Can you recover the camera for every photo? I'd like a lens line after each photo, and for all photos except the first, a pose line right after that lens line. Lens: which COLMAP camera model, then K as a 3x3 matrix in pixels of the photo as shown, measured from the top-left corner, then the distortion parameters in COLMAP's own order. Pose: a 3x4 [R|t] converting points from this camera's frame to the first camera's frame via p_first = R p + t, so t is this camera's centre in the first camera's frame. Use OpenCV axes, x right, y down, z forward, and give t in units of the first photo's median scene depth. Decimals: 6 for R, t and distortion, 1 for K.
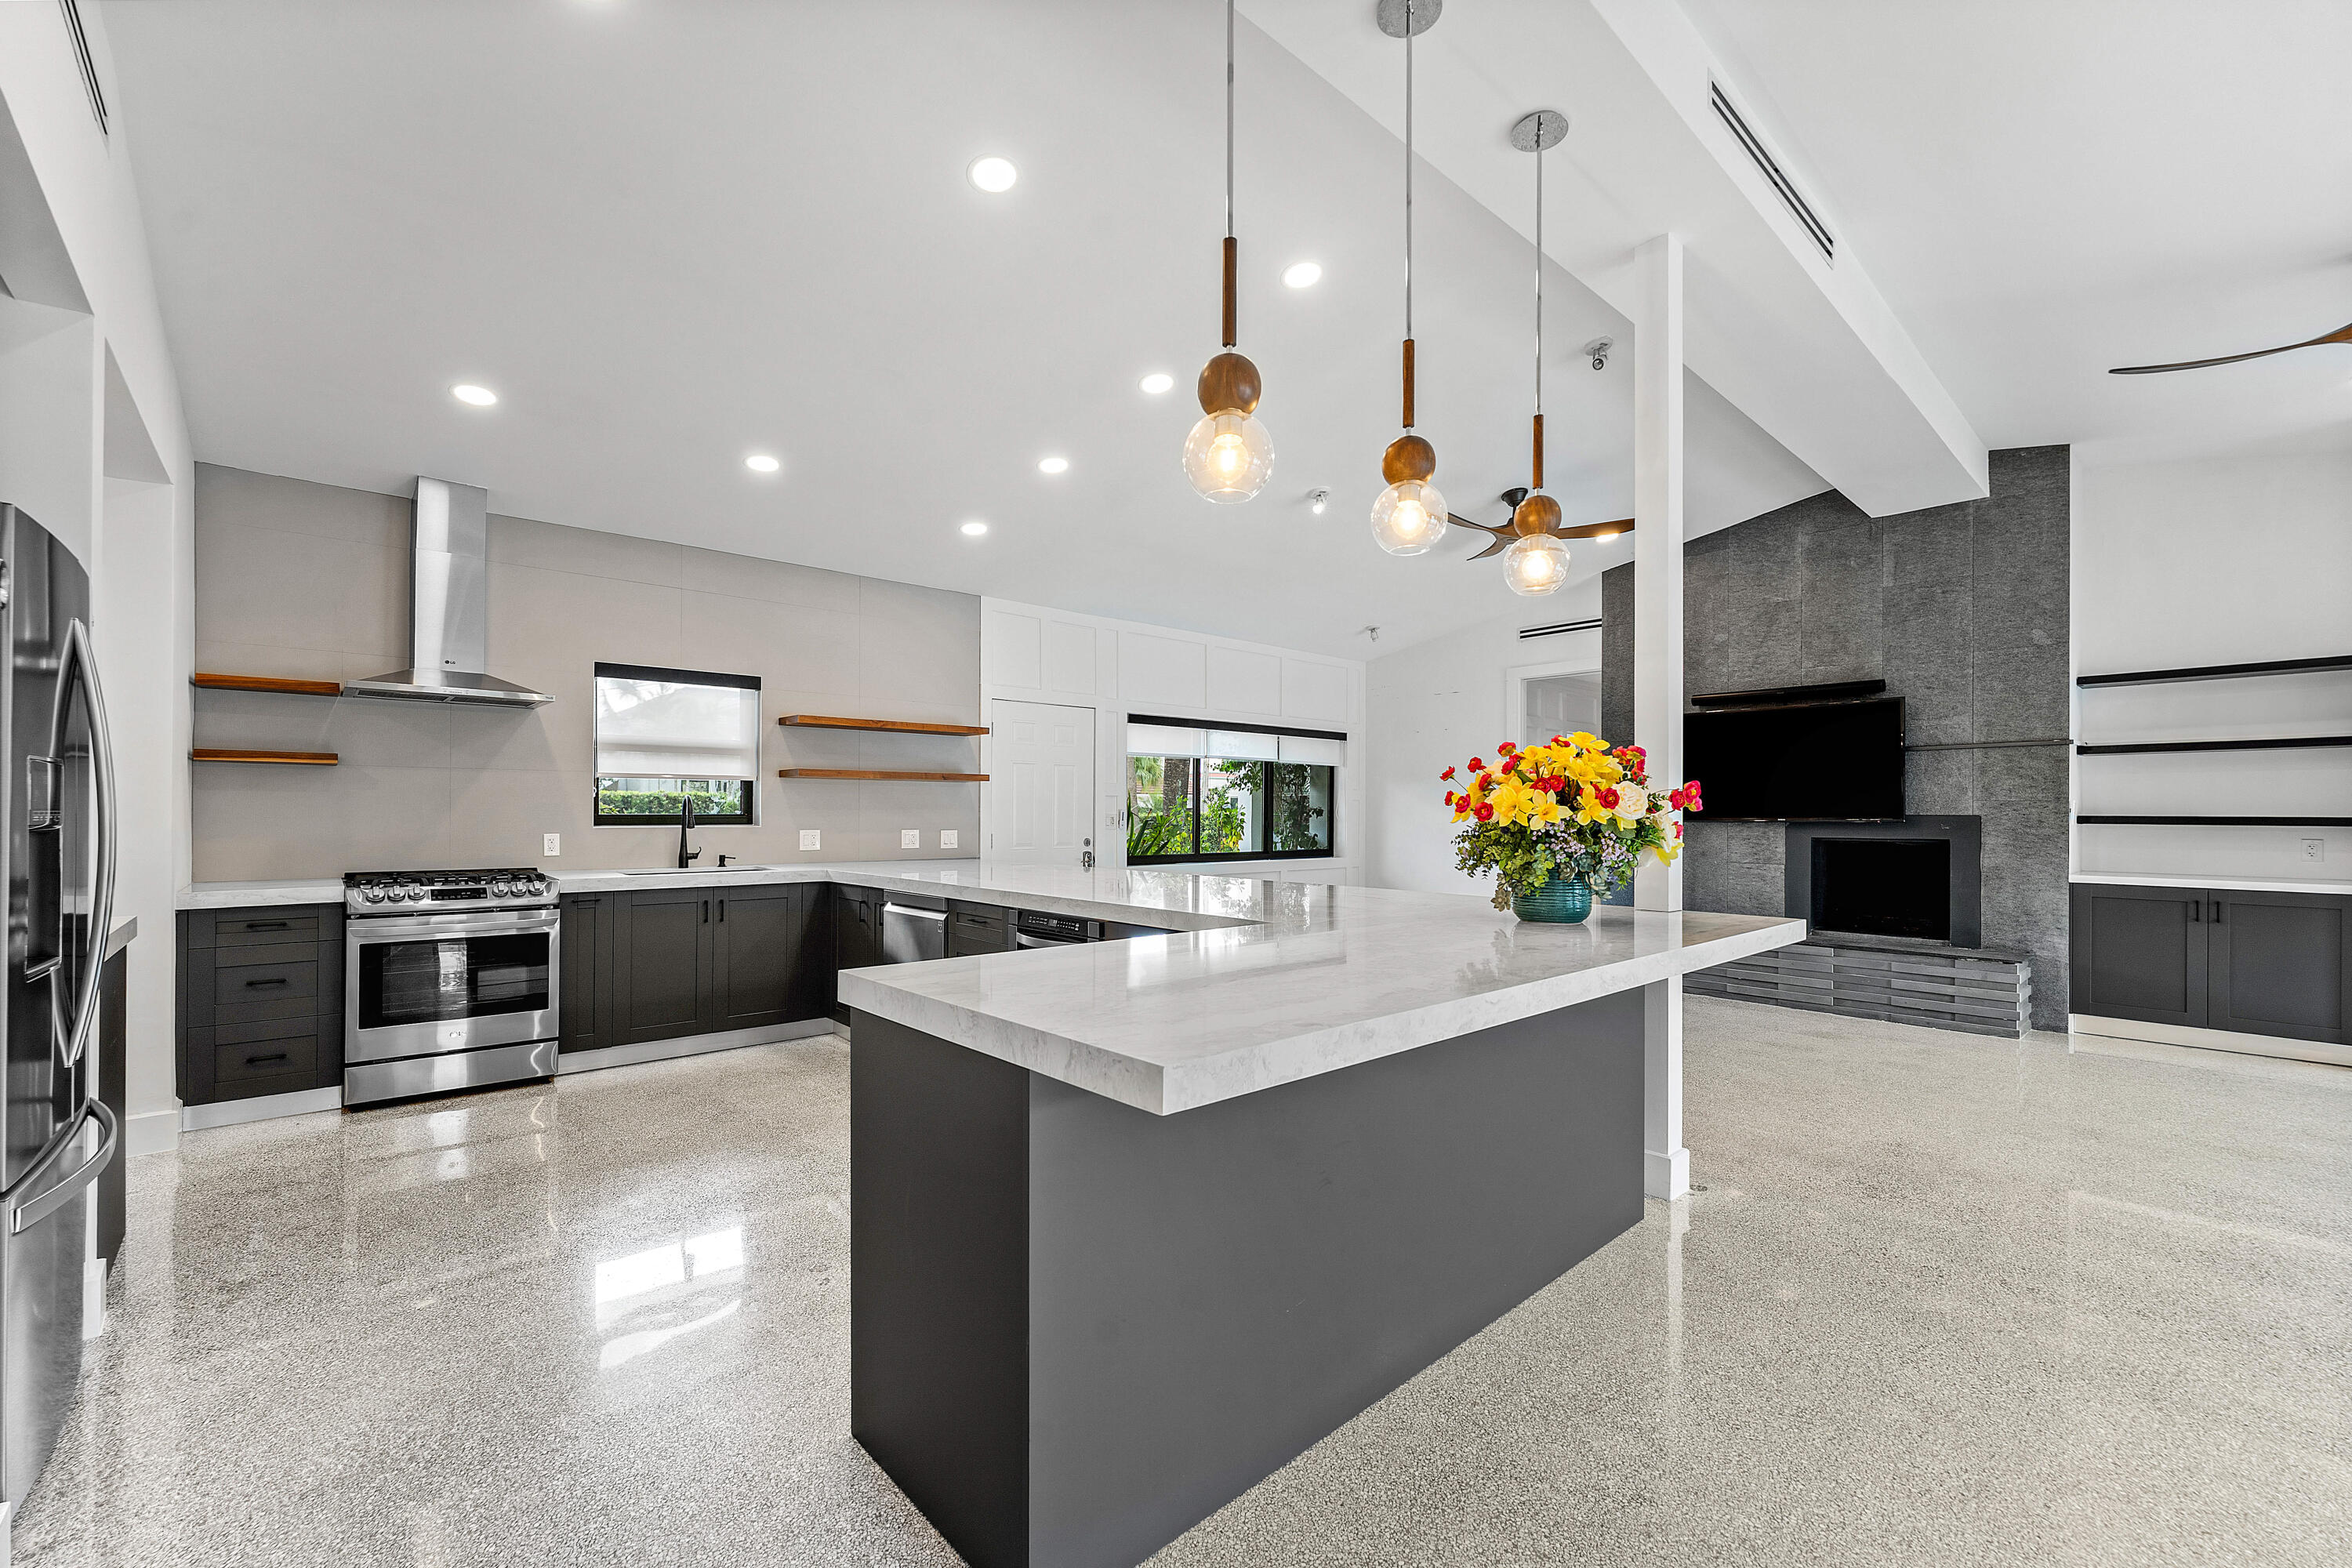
lens RADIAL K [[964.3, 0, 1169.4], [0, 964.3, 810.4], [0, 0, 1]] dist [-0.000491, -0.000017]
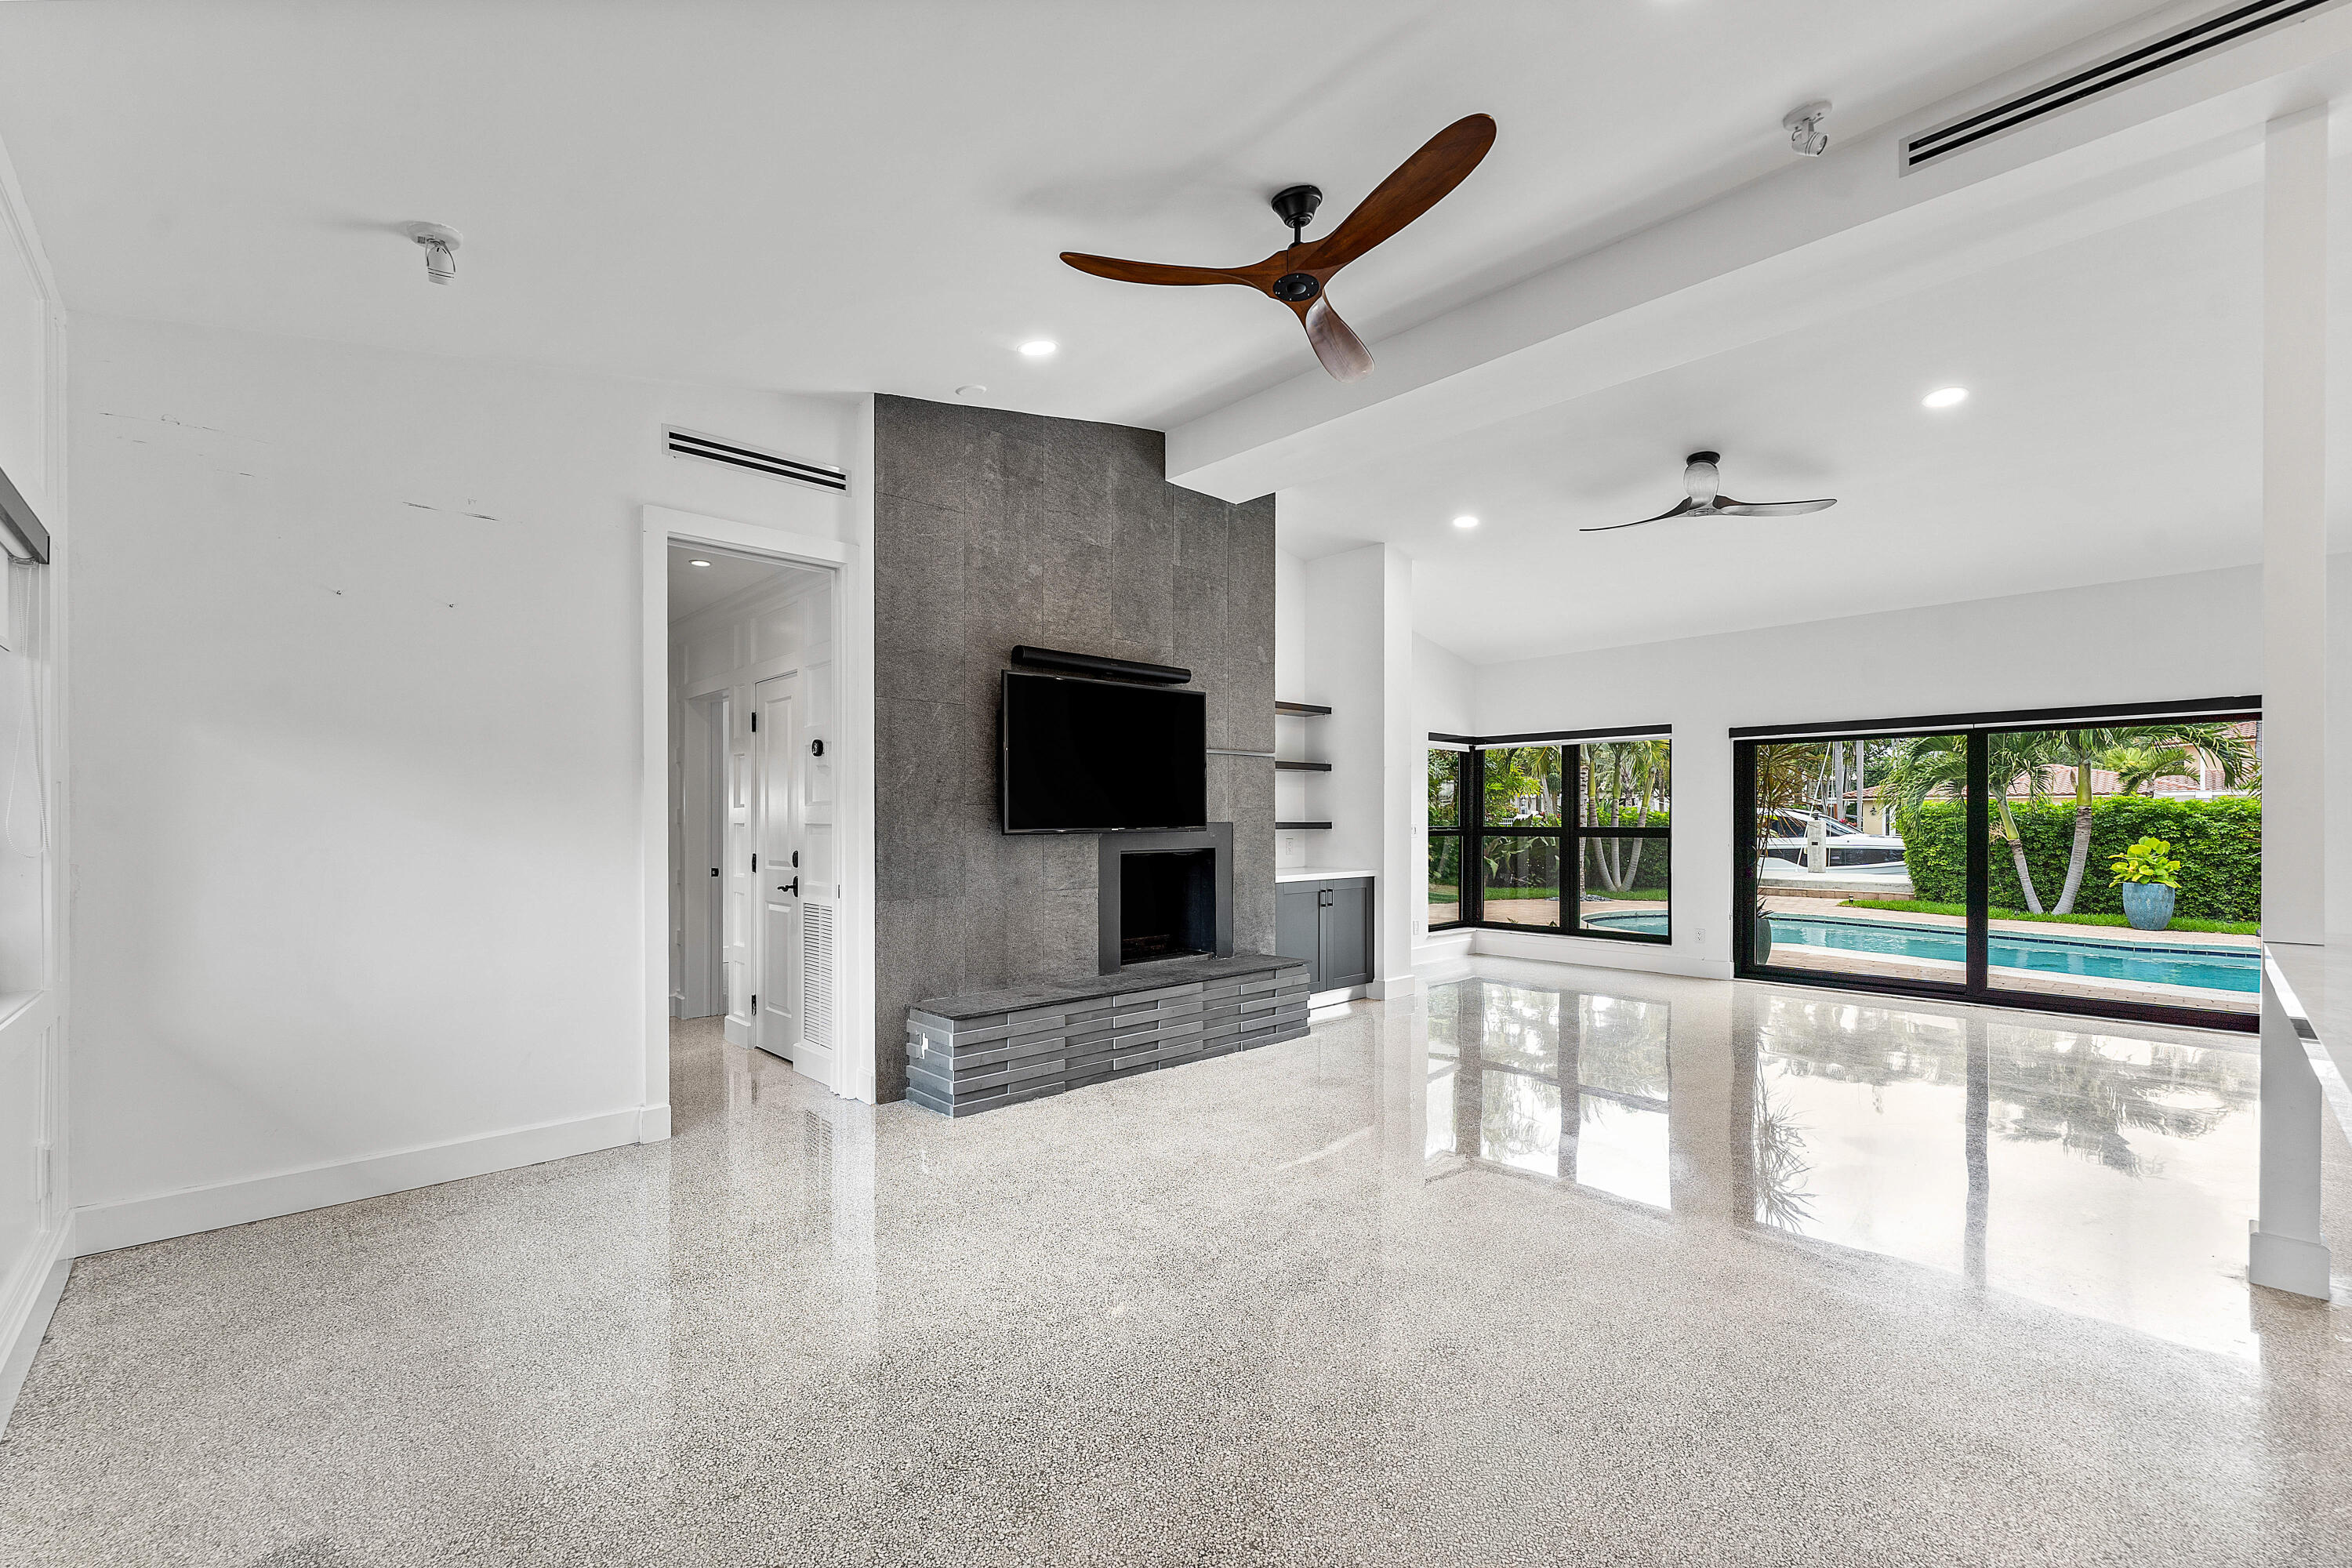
lens RADIAL K [[970.2, 0, 1165.6], [0, 970.2, 824.1], [0, 0, 1]] dist [-0.002023, -0.000214]
pose [[-0.026820, -0.007953, 0.999609, -0.158943], [-0.001093, 0.999968, 0.007927, -0.000892], [-0.999640, -0.000880, -0.026828, 1.098289]]
